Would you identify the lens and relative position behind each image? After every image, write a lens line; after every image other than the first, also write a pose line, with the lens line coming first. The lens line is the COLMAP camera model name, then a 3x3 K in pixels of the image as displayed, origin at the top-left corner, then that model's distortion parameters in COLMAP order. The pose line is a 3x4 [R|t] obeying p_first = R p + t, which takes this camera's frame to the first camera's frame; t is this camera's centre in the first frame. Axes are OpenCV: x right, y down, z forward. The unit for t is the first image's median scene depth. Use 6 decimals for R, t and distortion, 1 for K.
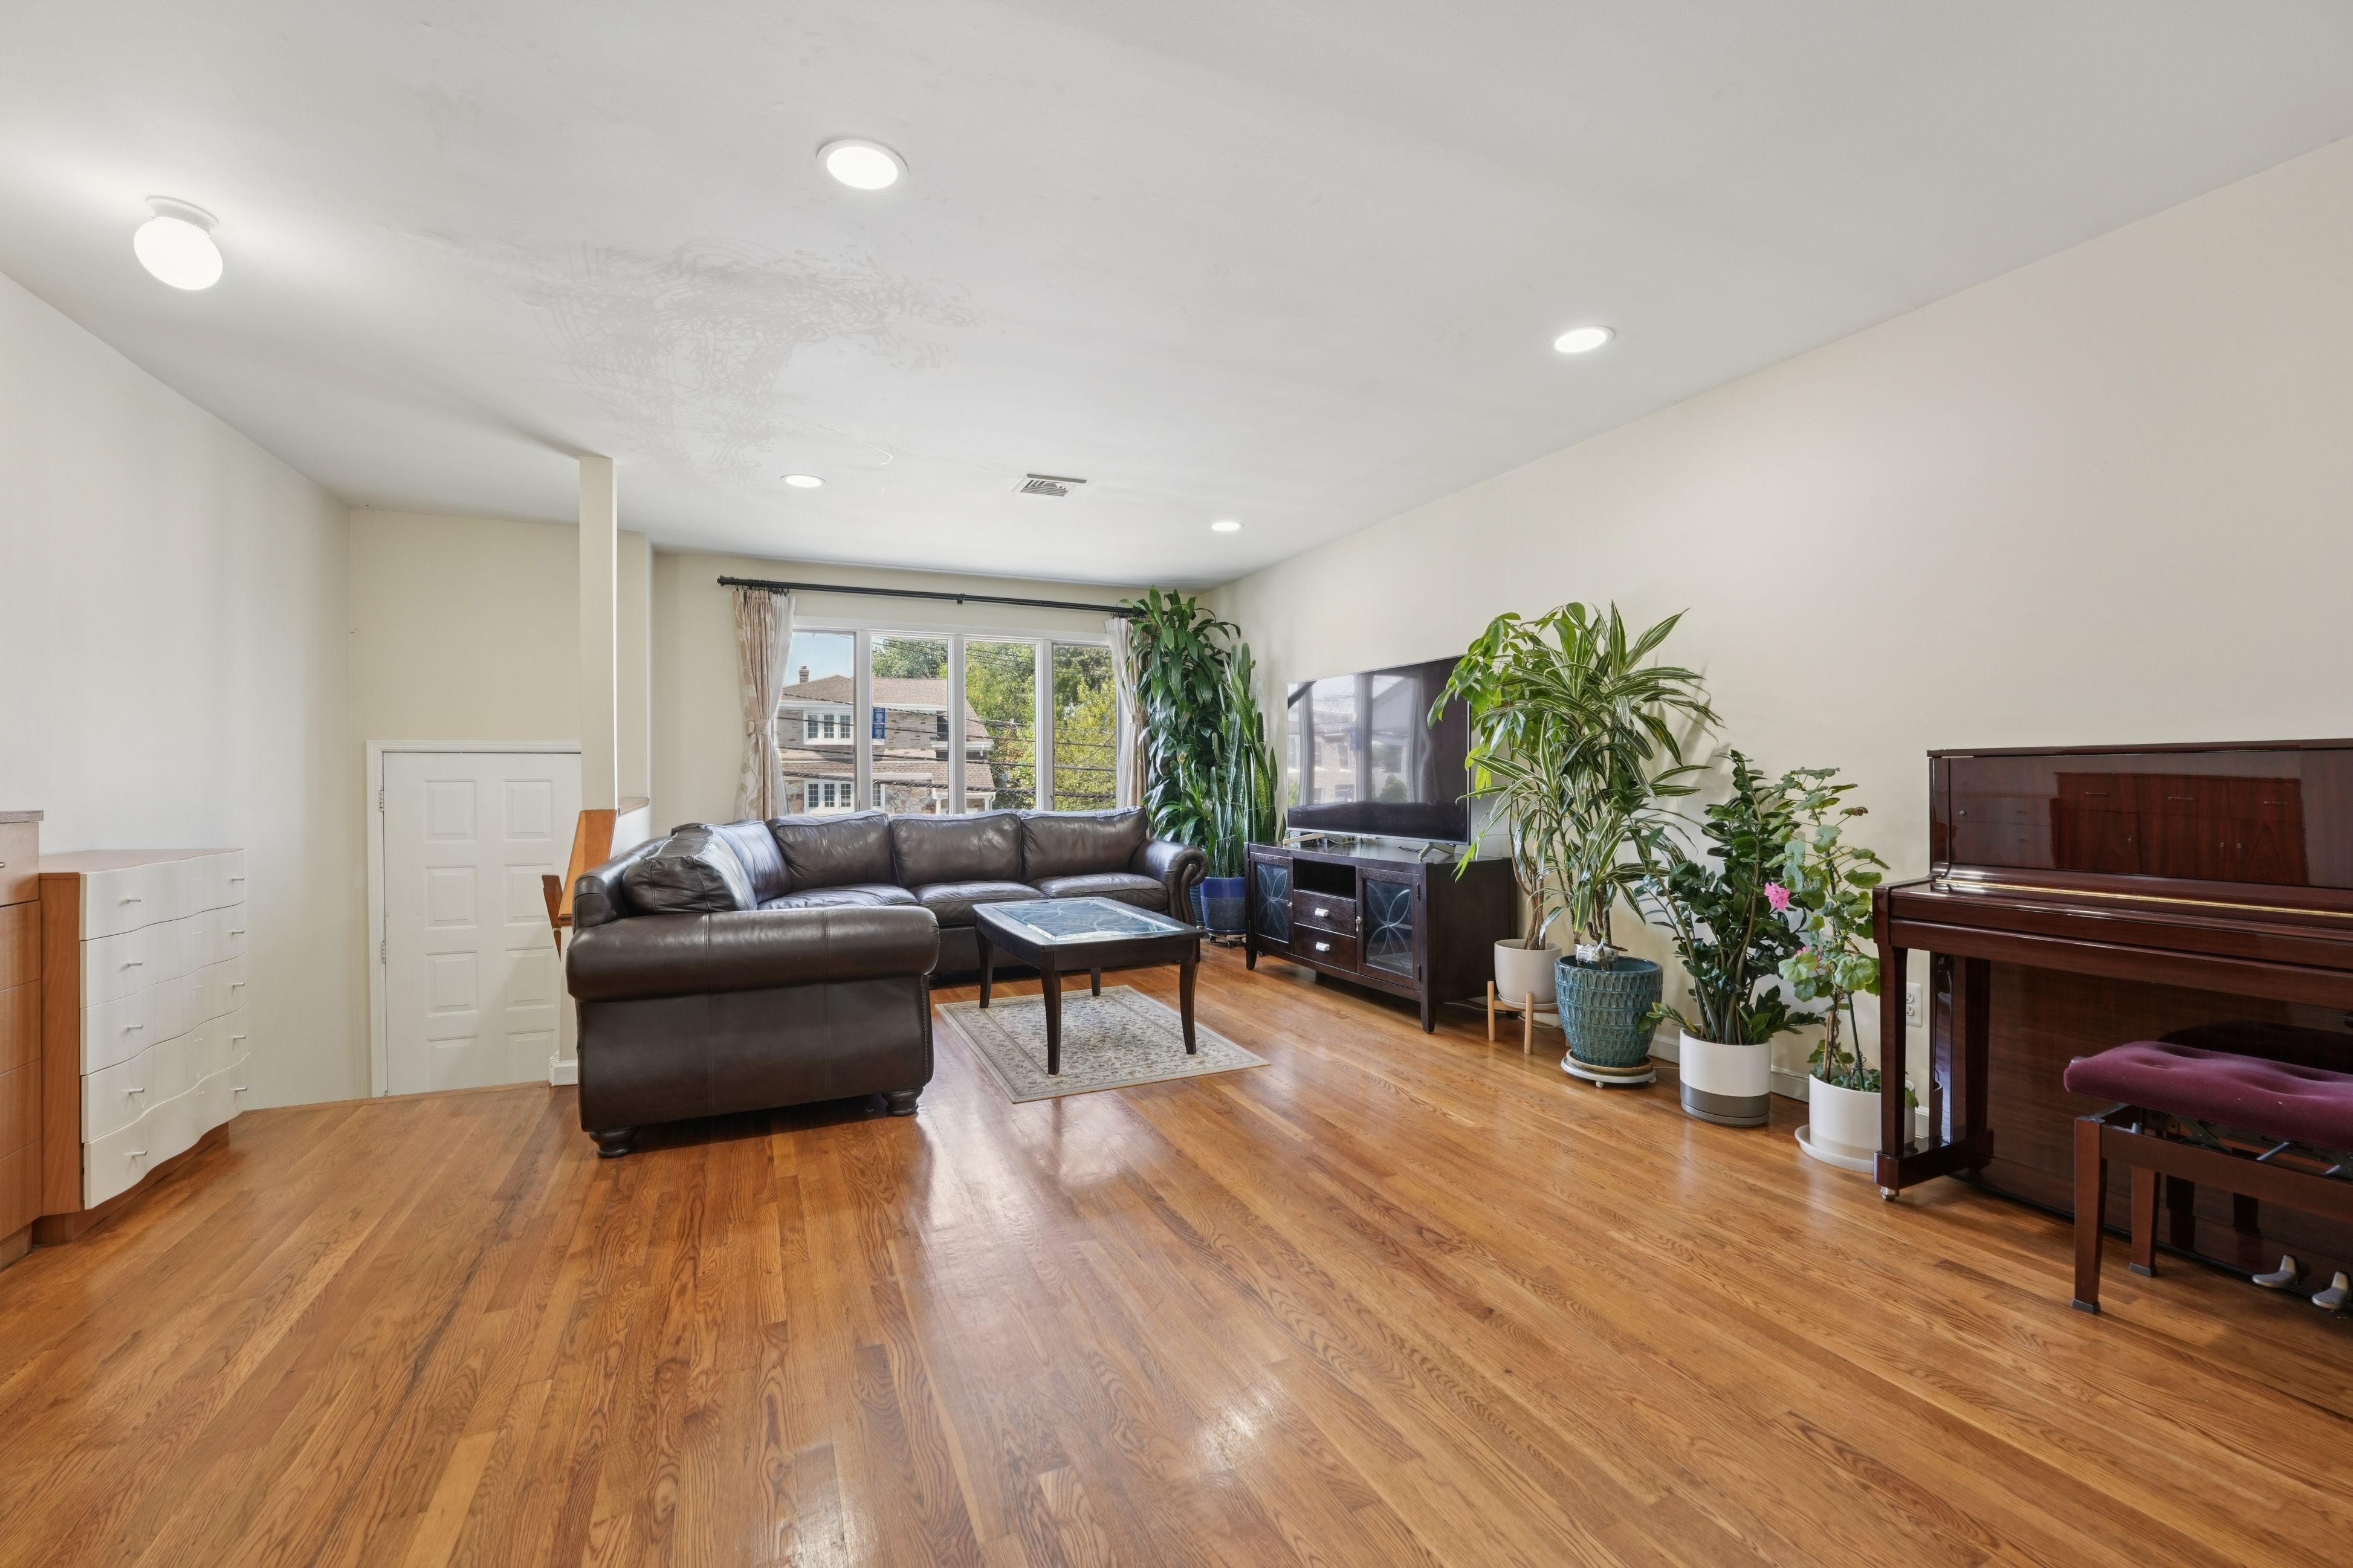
lens RADIAL K [[957.3, 0, 1173.3], [0, 957.3, 774.1], [0, 0, 1]] dist [-0.017545, -0.000012]
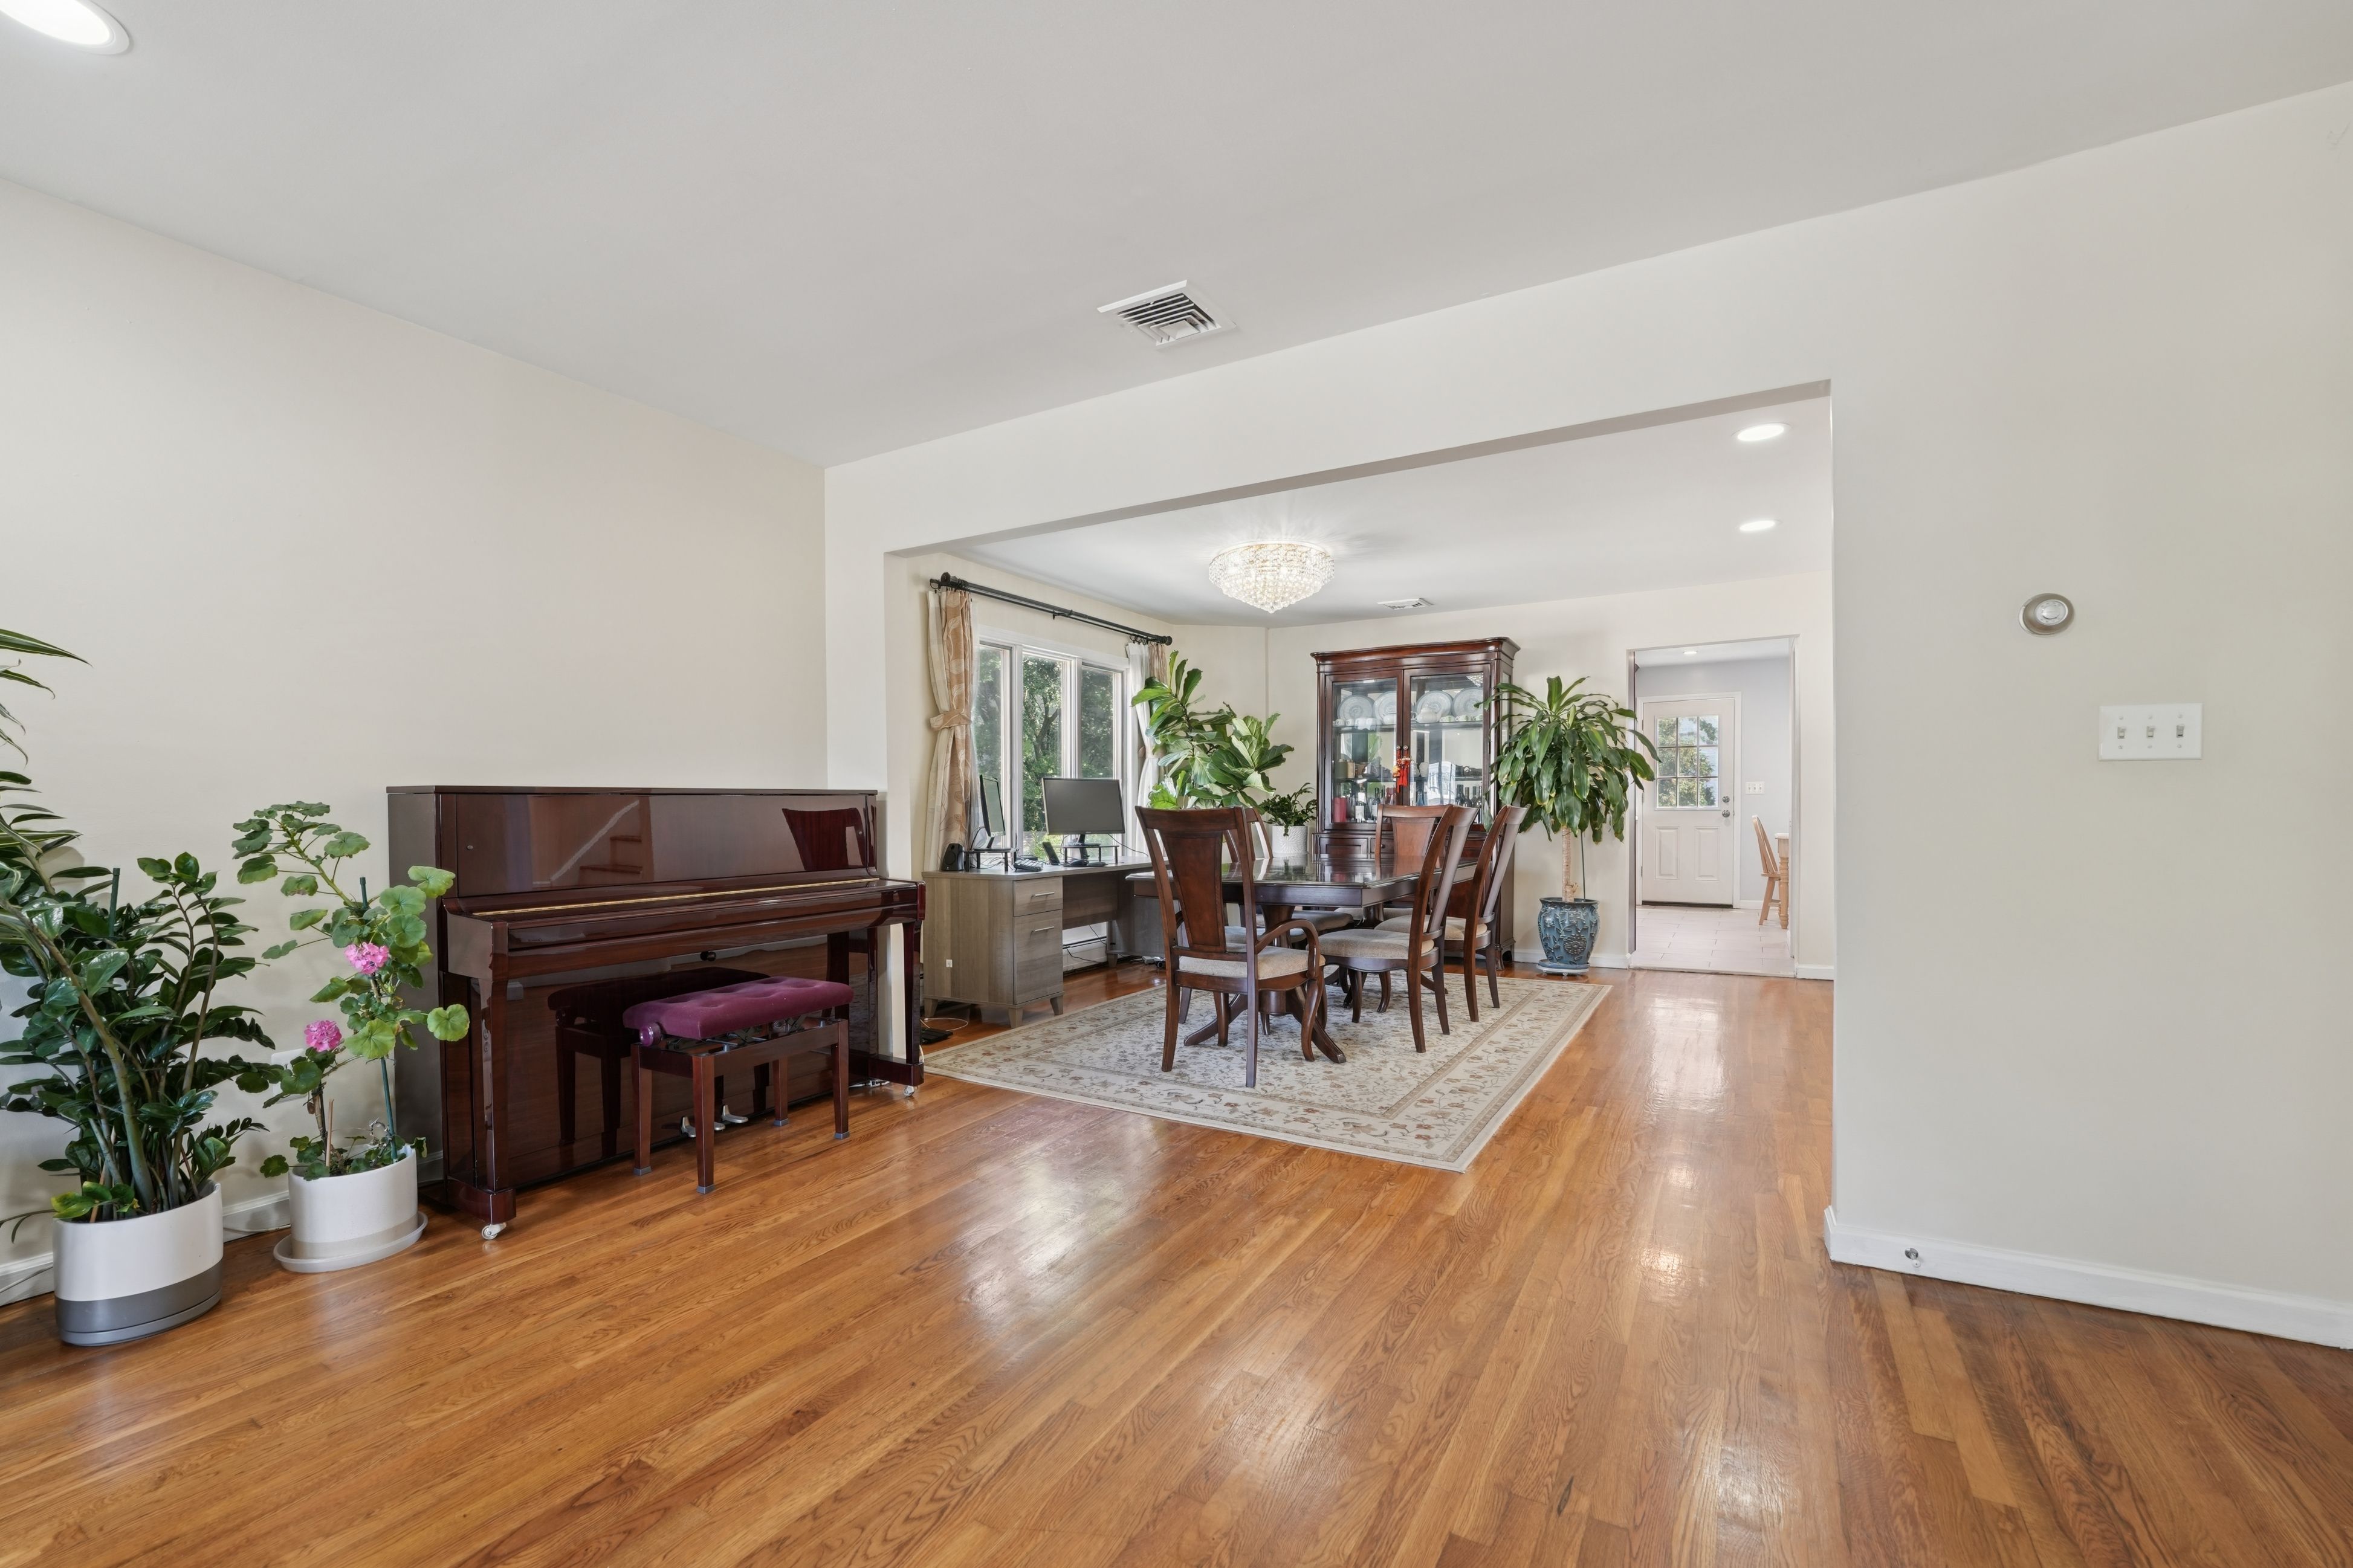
lens RADIAL K [[982.4, 0, 1175.3], [0, 982.4, 840.5], [0, 0, 1]] dist [-0.015744, 0.000096]
pose [[-0.580111, -0.017024, 0.814360, -0.465846], [0.005352, 0.999680, 0.024711, 0.011339], [-0.814520, 0.018693, -0.579834, 0.962975]]
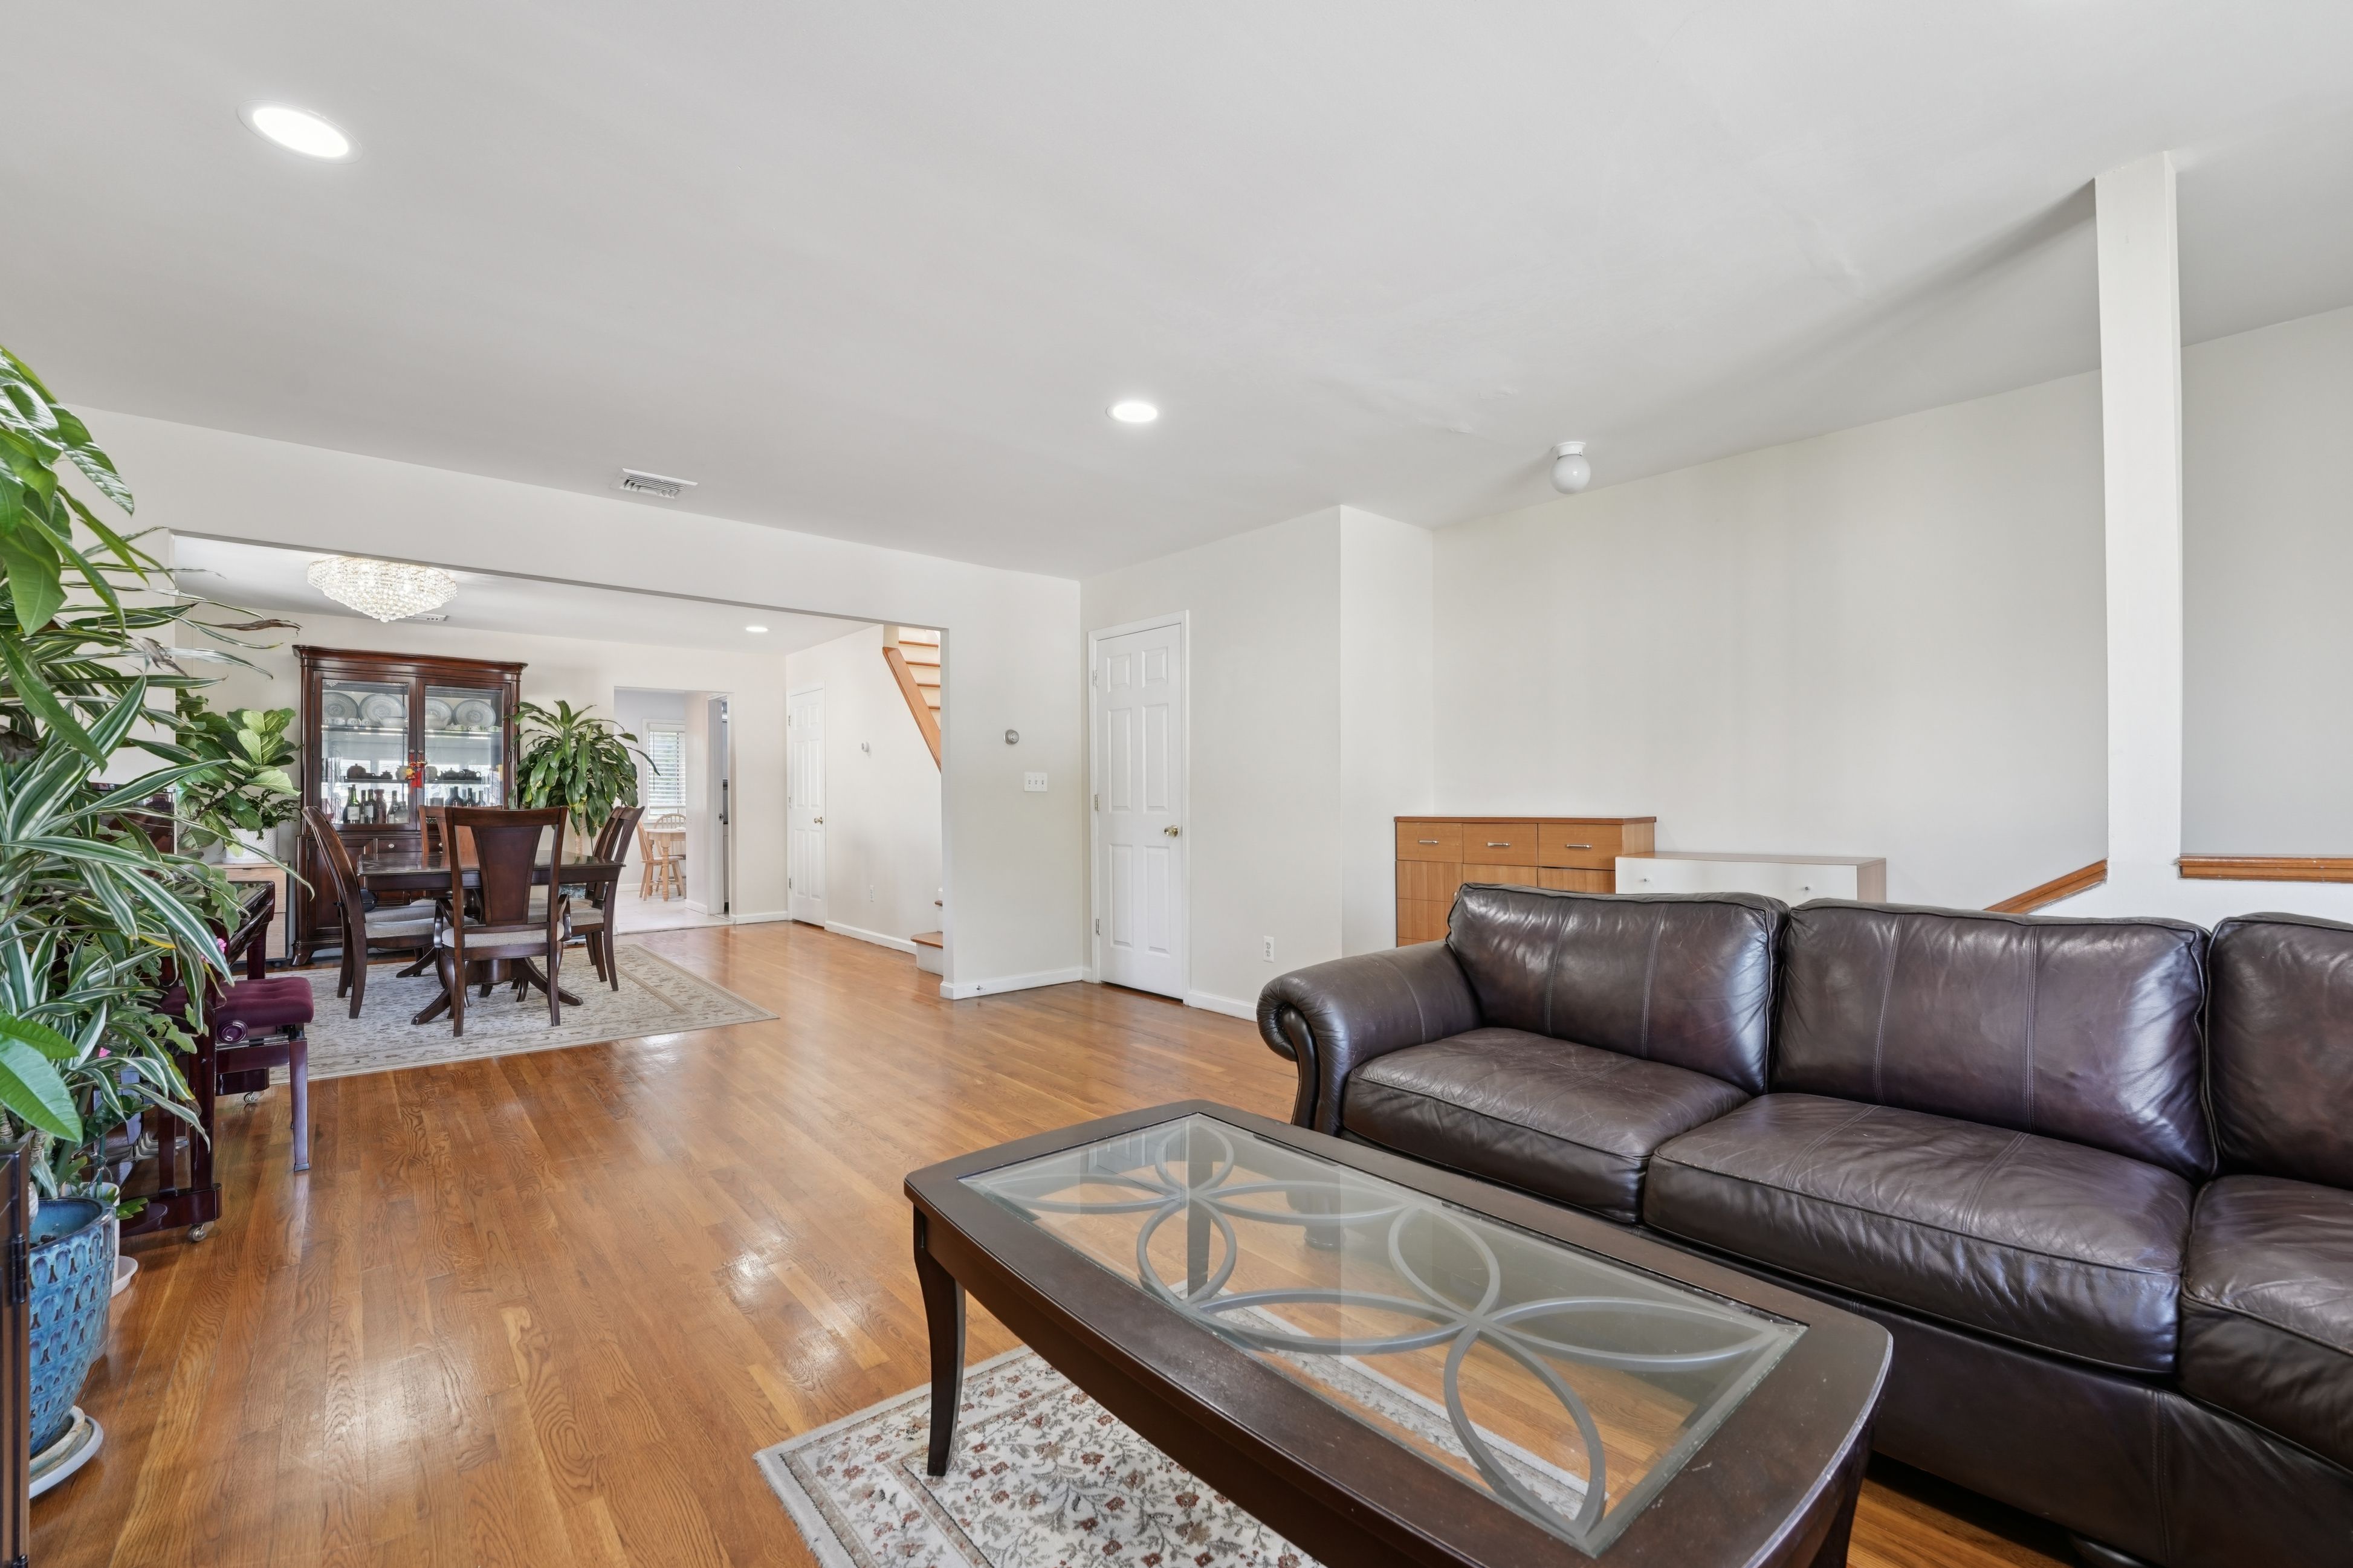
lens RADIAL K [[997.5, 0, 1171.5], [0, 997.5, 799.6], [0, 0, 1]] dist [0.000209, -0.000044]
pose [[-0.962319, 0.006908, -0.271834, 0.057558], [0.009851, 0.999907, -0.009463, 0.012435], [0.271743, -0.011785, -0.962298, 2.203618]]
